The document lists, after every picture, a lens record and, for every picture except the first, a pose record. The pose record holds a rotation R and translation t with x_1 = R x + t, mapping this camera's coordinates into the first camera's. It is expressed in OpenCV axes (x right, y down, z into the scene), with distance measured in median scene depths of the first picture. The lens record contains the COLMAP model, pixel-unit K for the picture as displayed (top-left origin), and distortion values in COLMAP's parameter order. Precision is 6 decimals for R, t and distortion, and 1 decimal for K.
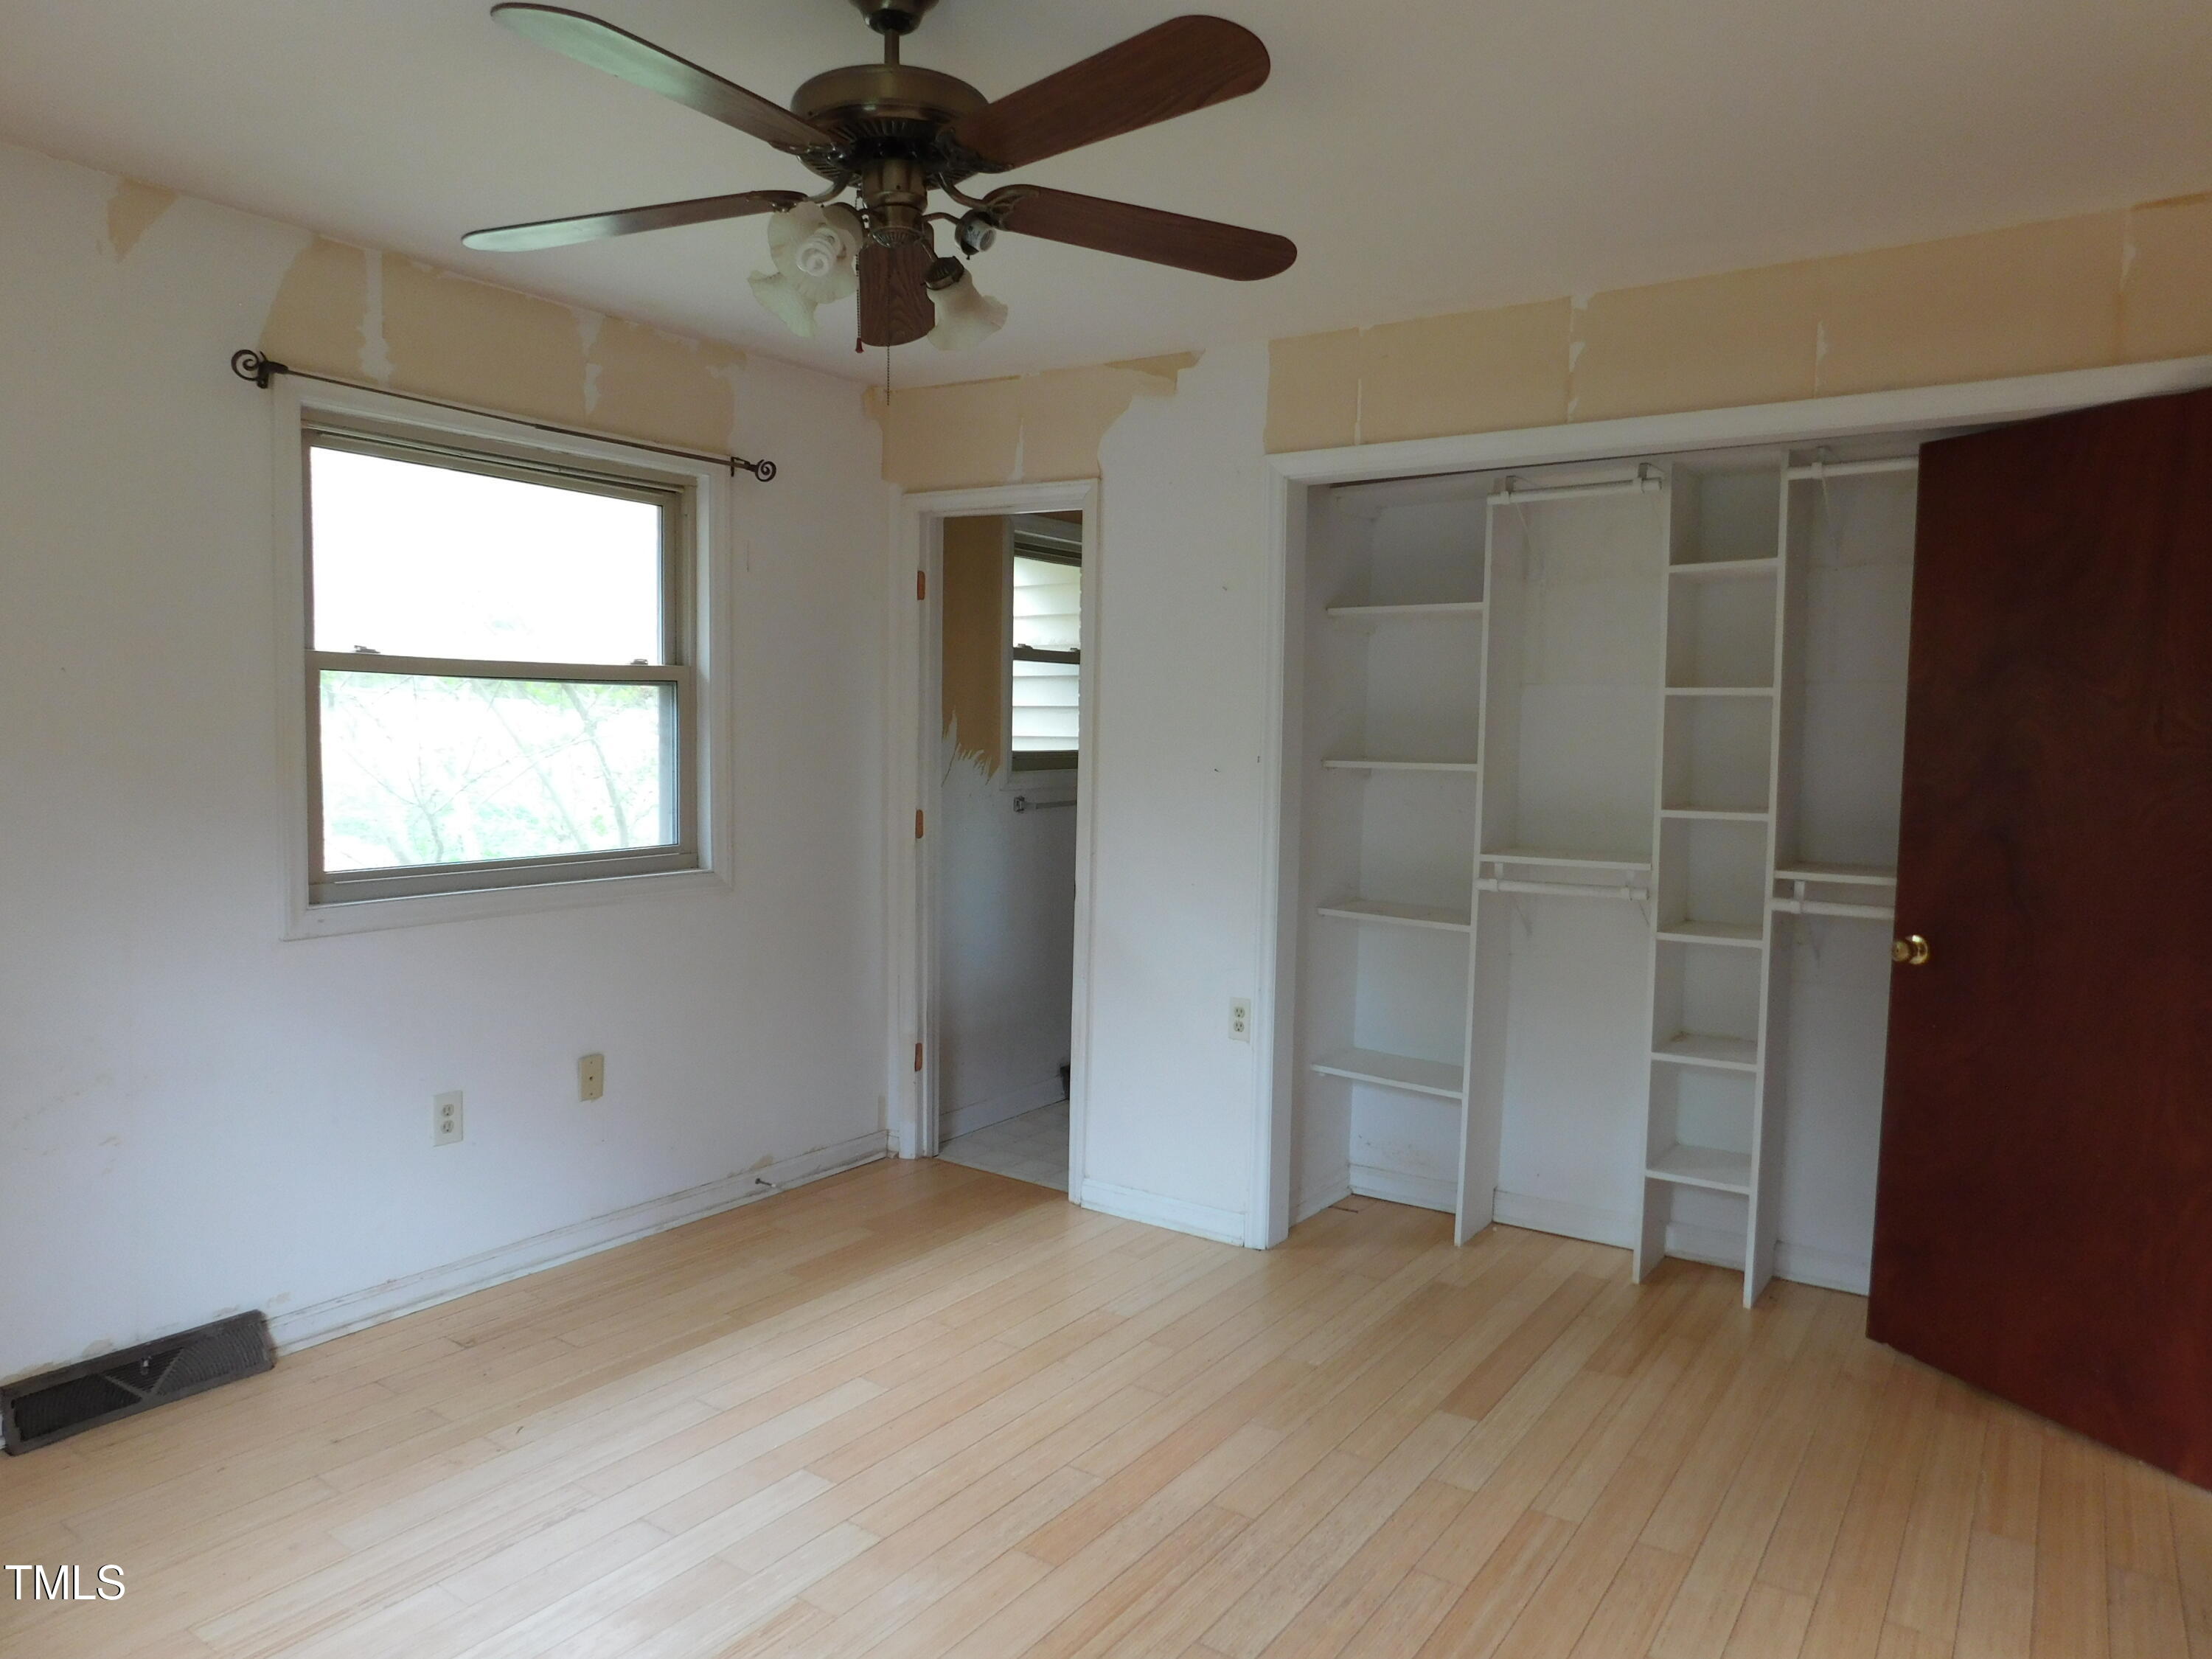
lens RADIAL K [[1436.1, 0, 1106.0], [0, 1436.1, 829.5], [0, 0, 1]] dist [-0.077059, 0.057243]
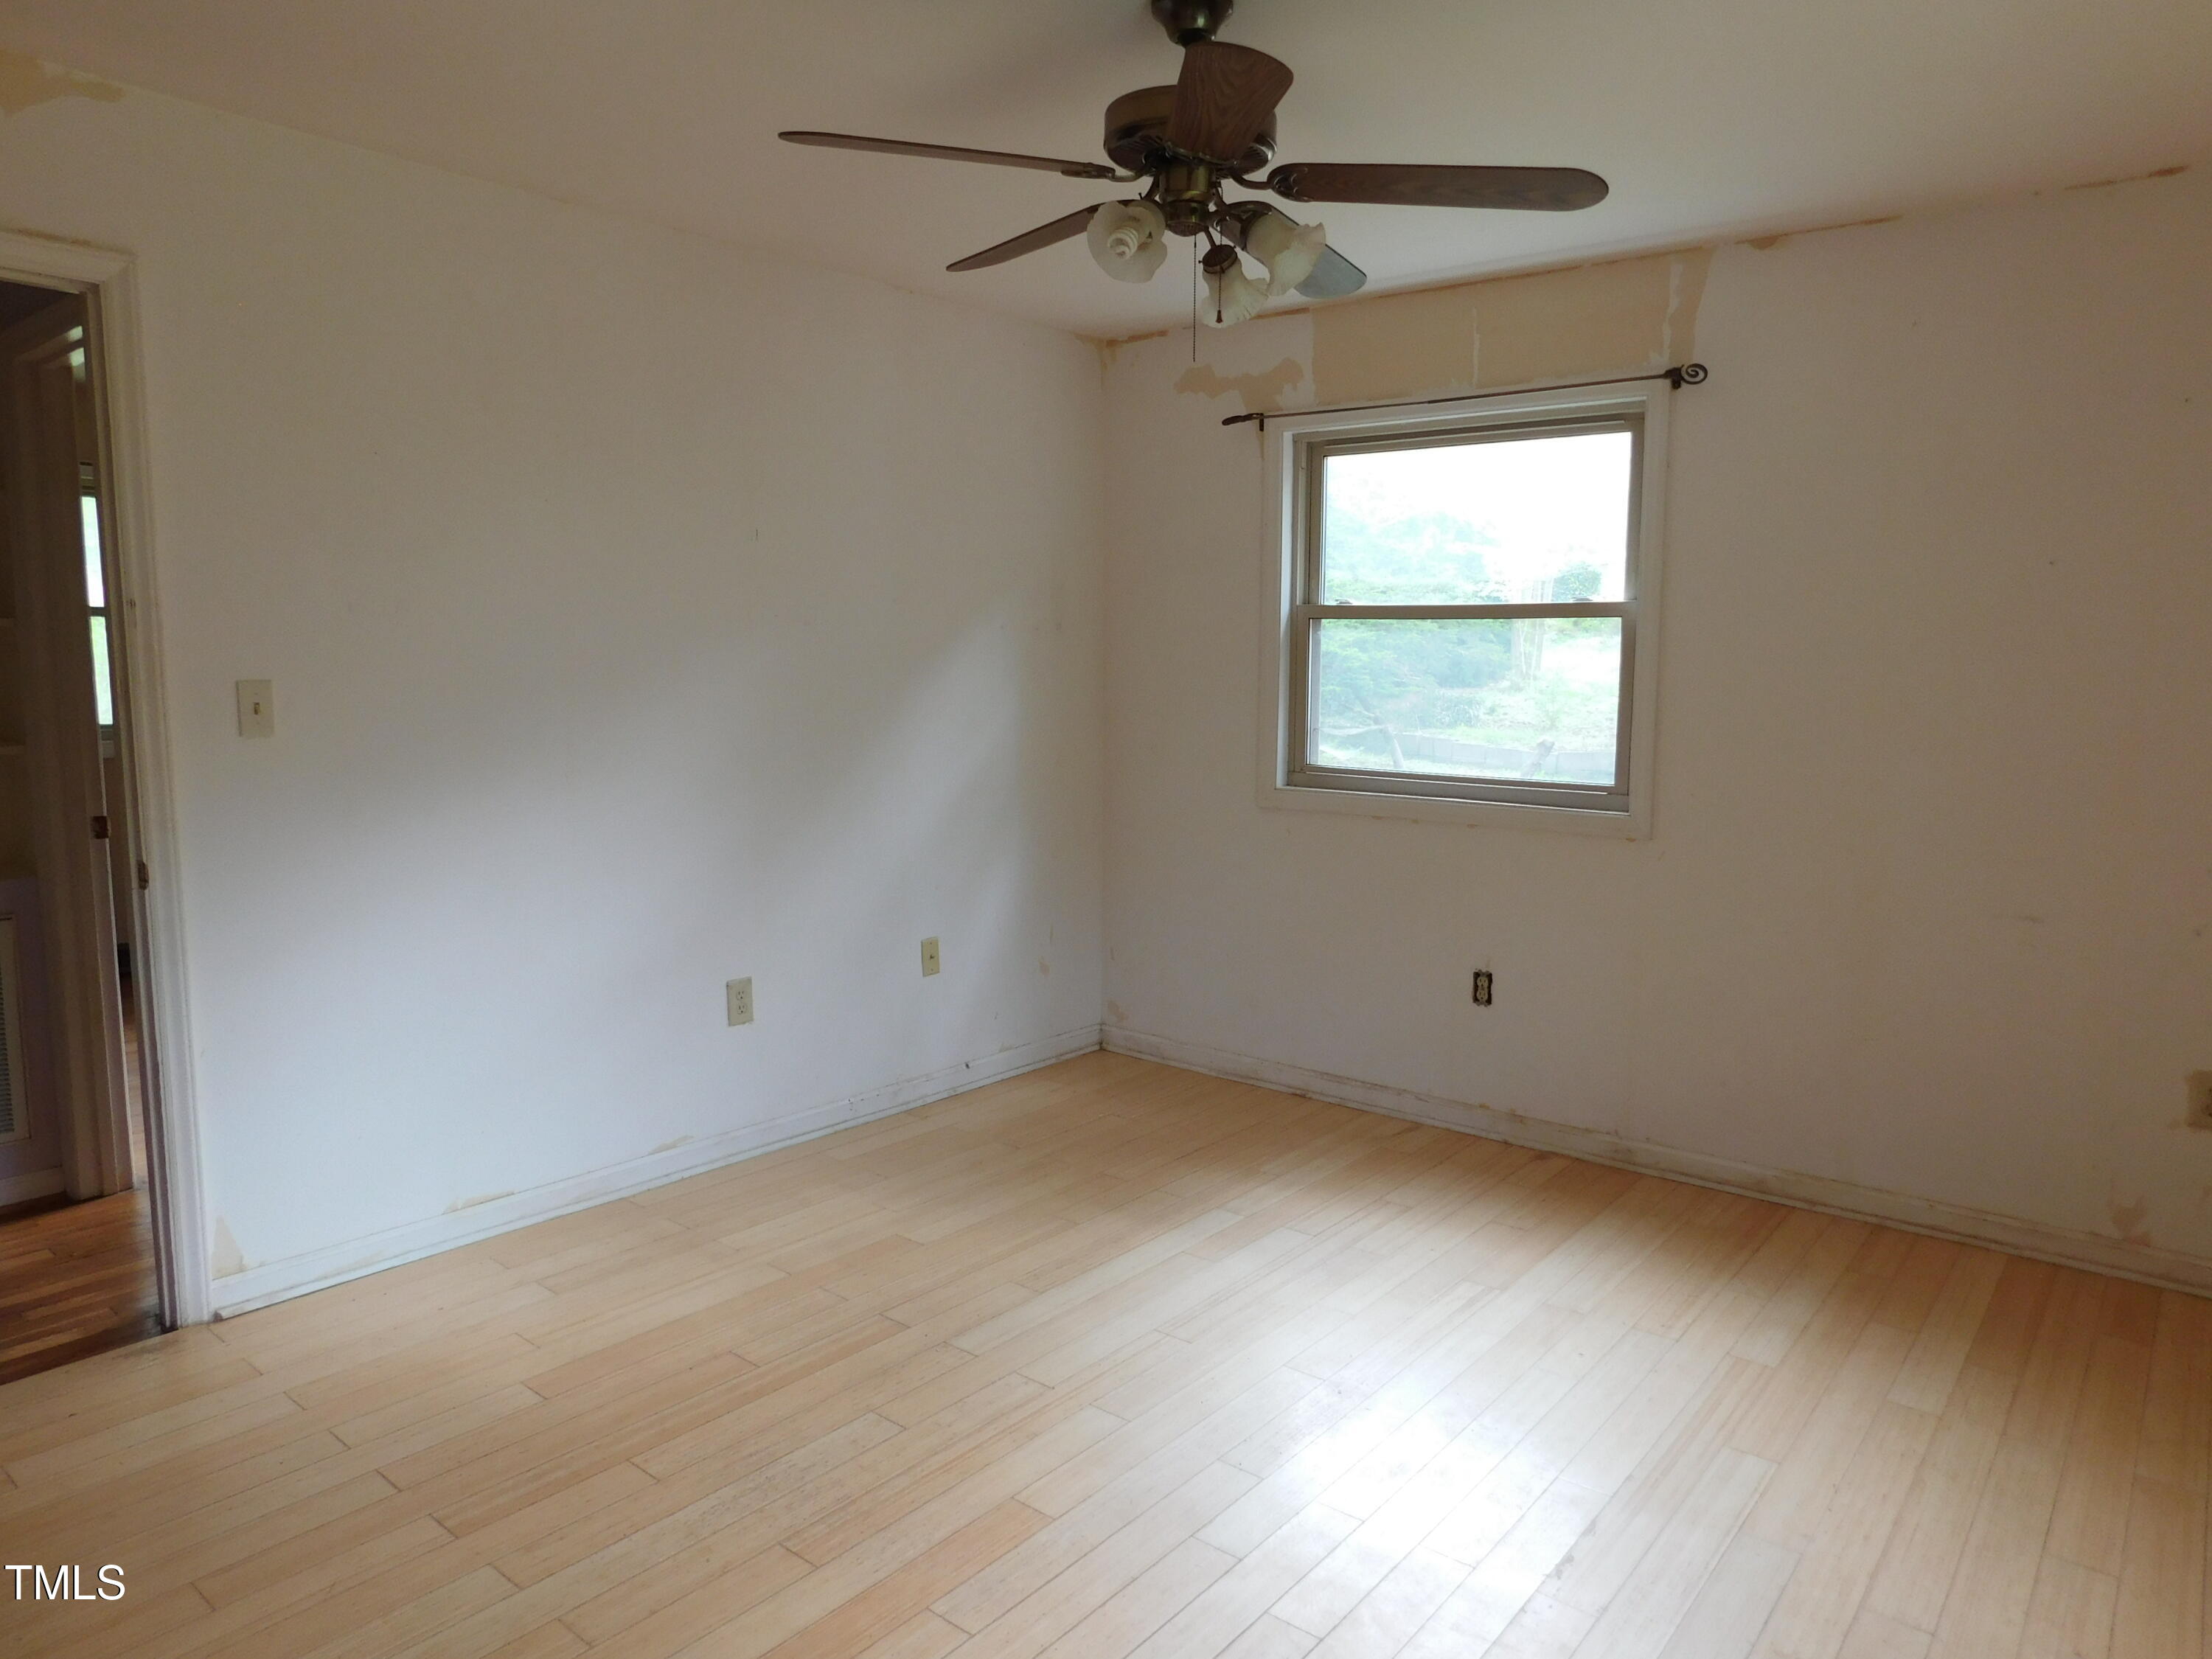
lens RADIAL K [[1462.4, 0, 1129.5], [0, 1462.4, 833.1], [0, 0, 1]] dist [-0.080419, 0.057763]
pose [[-0.997770, -0.033057, 0.057990, -0.114252], [-0.021520, 0.981676, 0.189339, -0.092417], [-0.063186, 0.187669, -0.980198, 1.346937]]
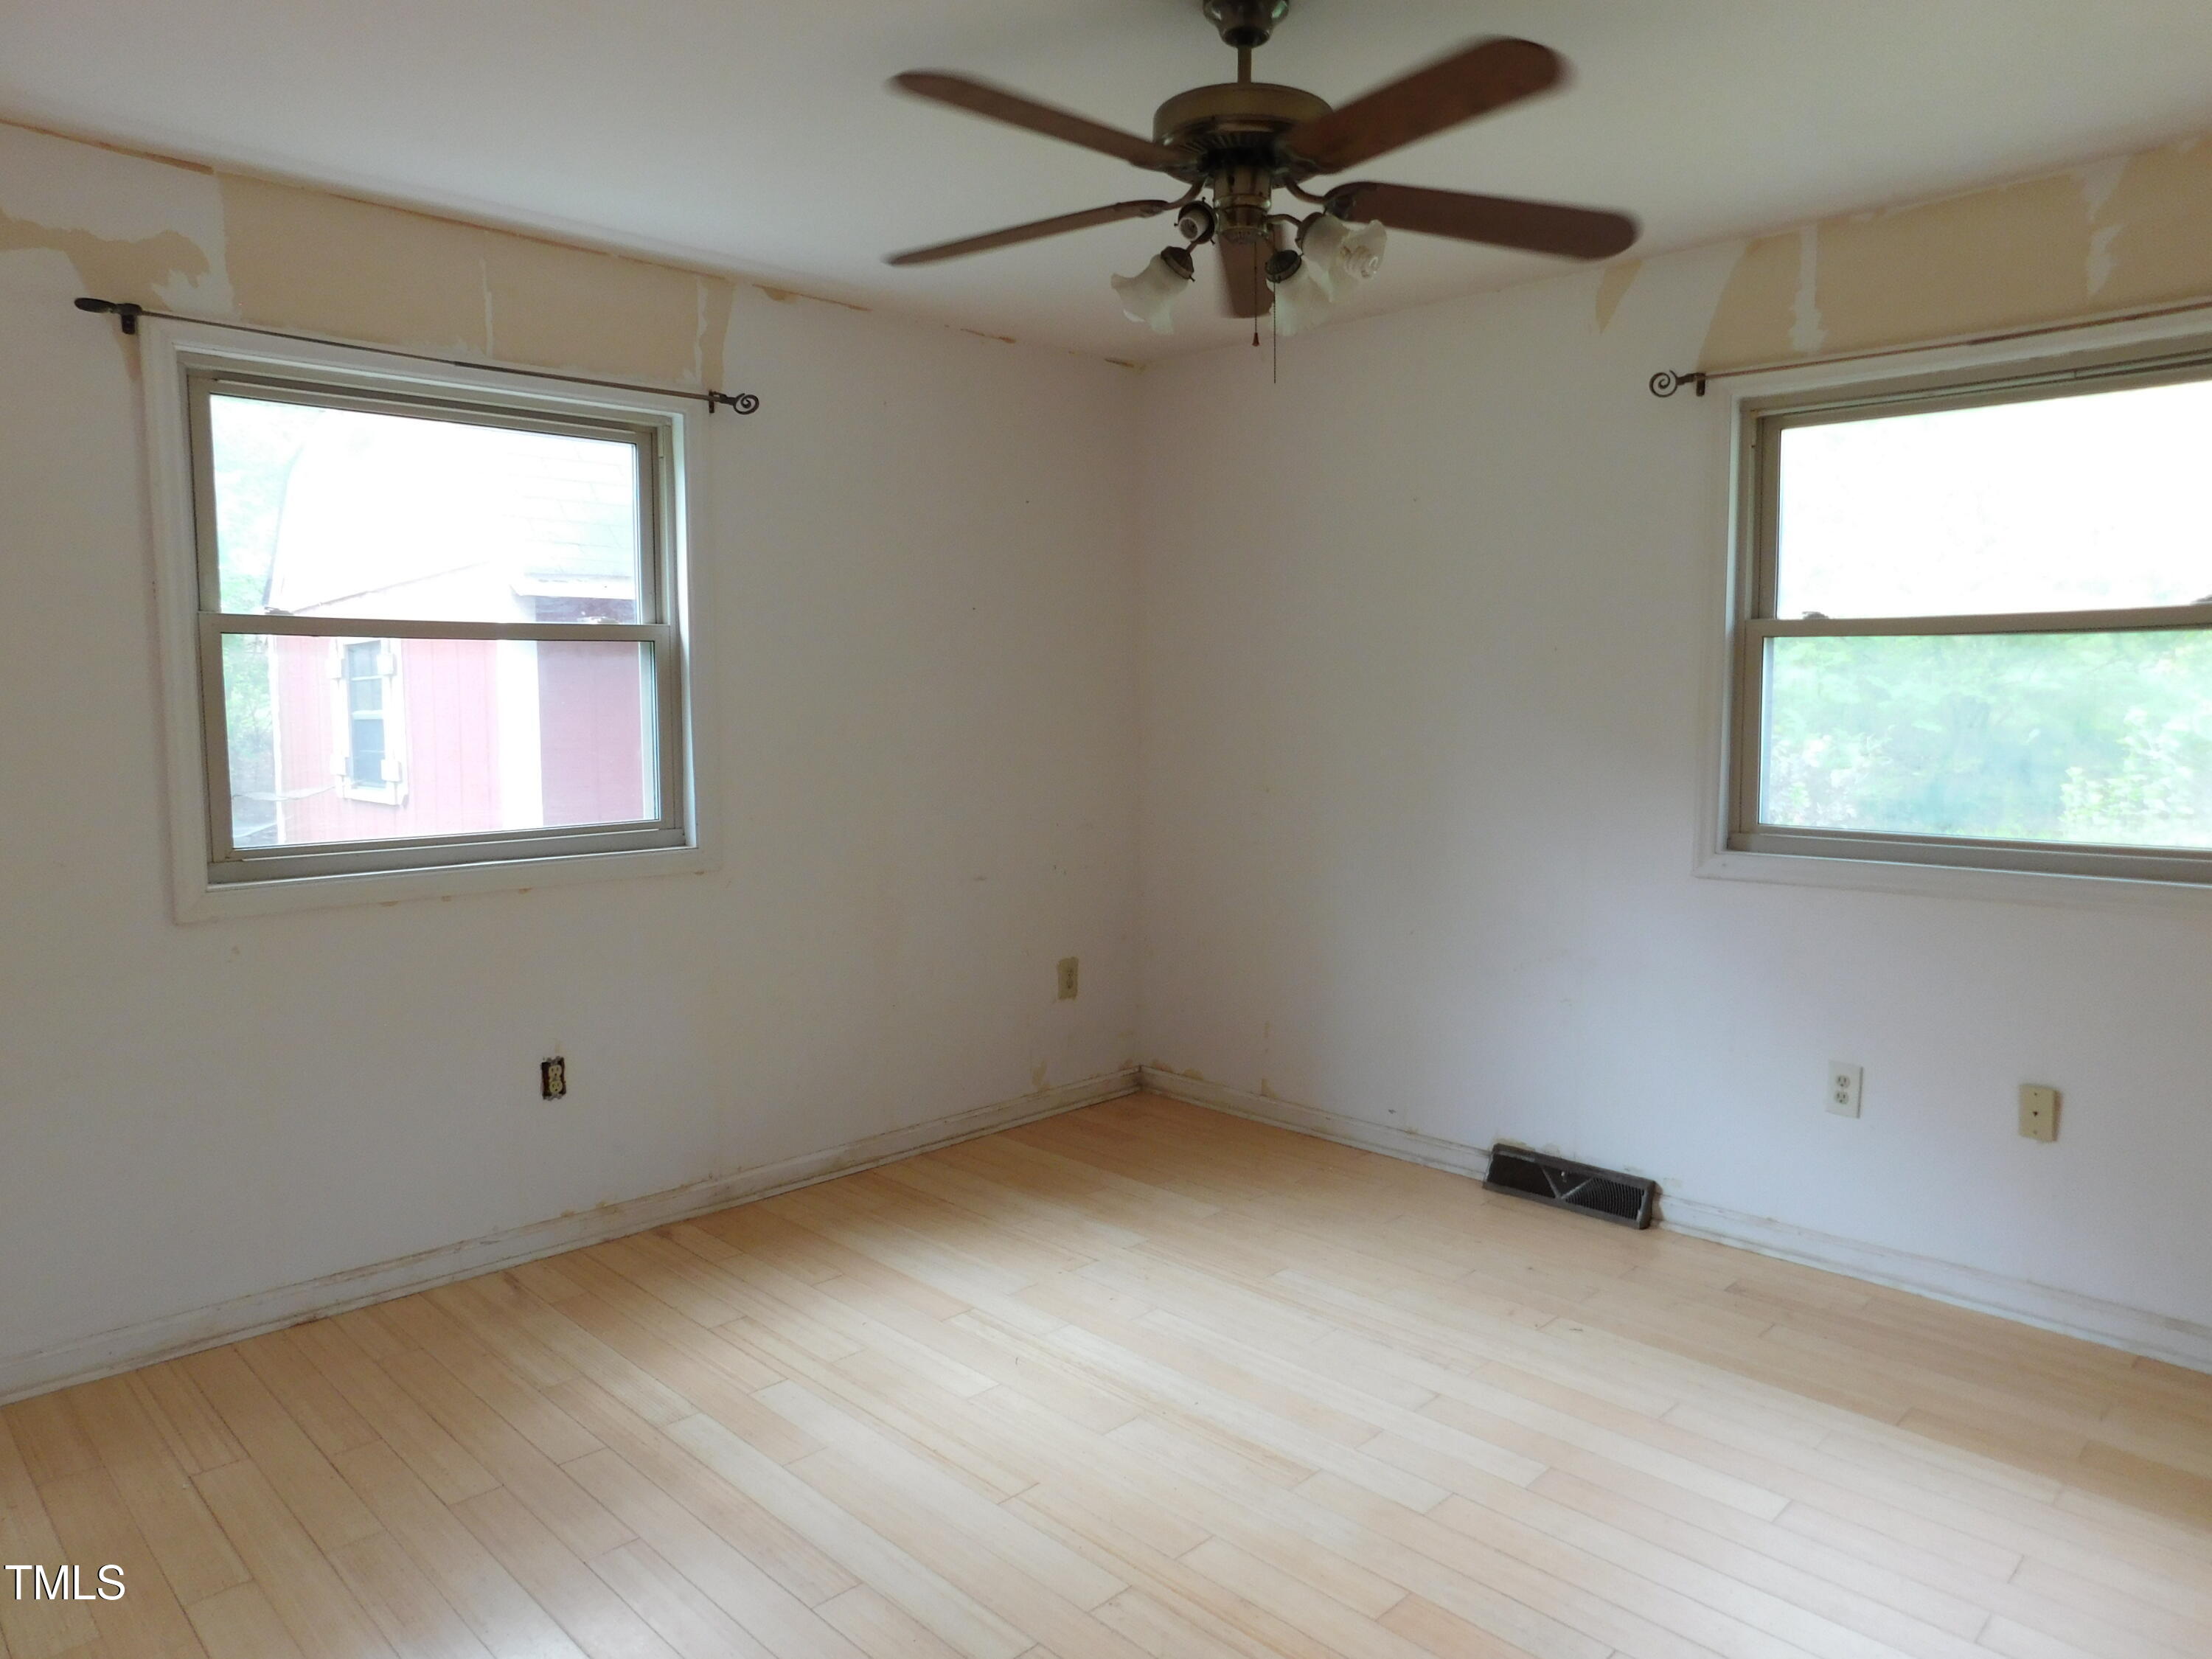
lens RADIAL K [[1436.1, 0, 1106.0], [0, 1436.1, 829.5], [0, 0, 1]] dist [-0.077059, 0.057243]
pose [[-0.178819, 0.078910, -0.980712, 0.585254], [-0.067447, 0.993451, 0.092233, -0.030905], [0.981567, 0.082640, -0.172326, 0.670353]]
